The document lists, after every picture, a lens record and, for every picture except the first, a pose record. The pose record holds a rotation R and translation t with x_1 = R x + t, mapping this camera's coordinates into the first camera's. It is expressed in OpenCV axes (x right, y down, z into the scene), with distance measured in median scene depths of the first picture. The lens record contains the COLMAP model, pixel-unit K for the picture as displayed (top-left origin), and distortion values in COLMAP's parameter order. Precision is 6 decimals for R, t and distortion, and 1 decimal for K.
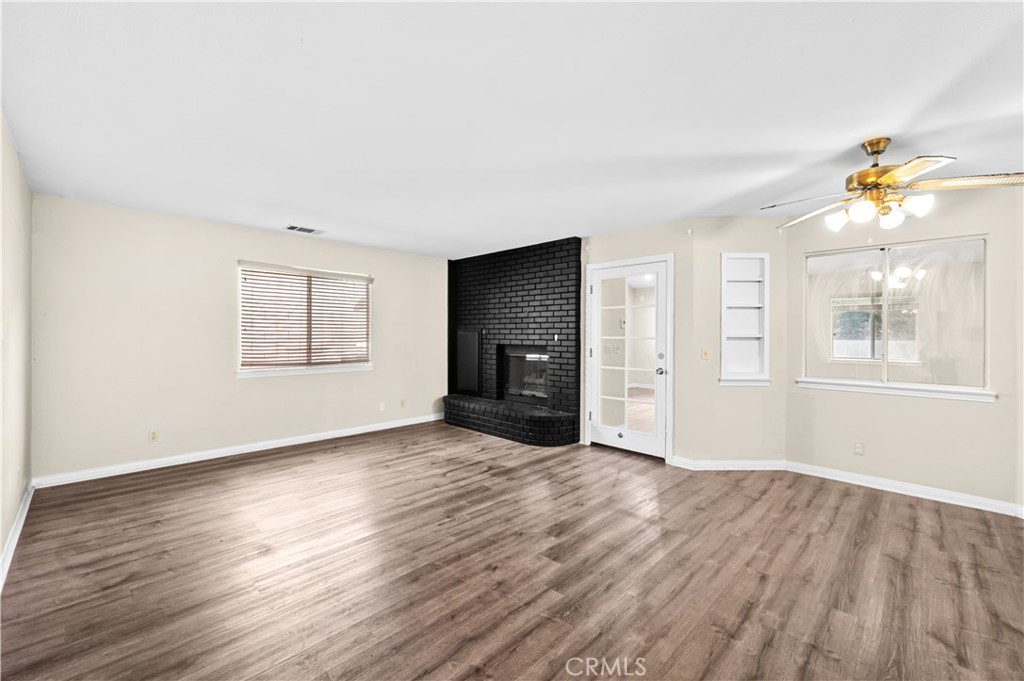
lens RADIAL K [[407.4, 0, 514.1], [0, 407.4, 334.5], [0, 0, 1]] dist [-0.003336, -0.000295]
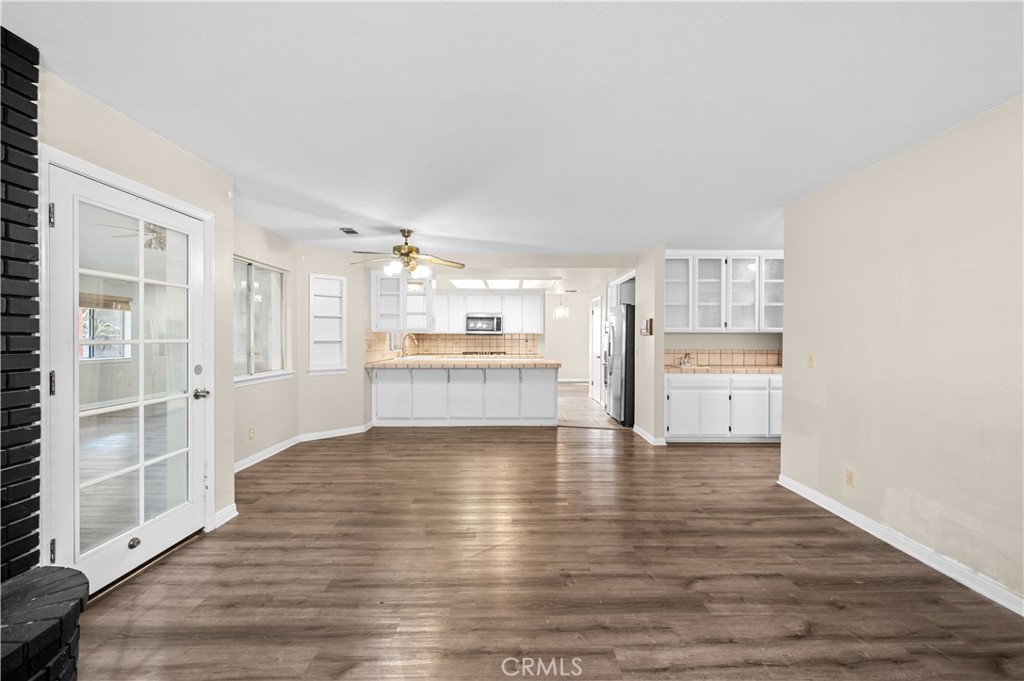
lens RADIAL K [[407.4, 0, 514.9], [0, 407.4, 341.6], [0, 0, 1]] dist [-0.003336, -0.000295]
pose [[-0.700820, -0.010507, 0.713261, -0.457705], [-0.001591, 0.999912, 0.013167, 0.000921], [-0.713336, 0.008093, -0.700775, 1.163187]]
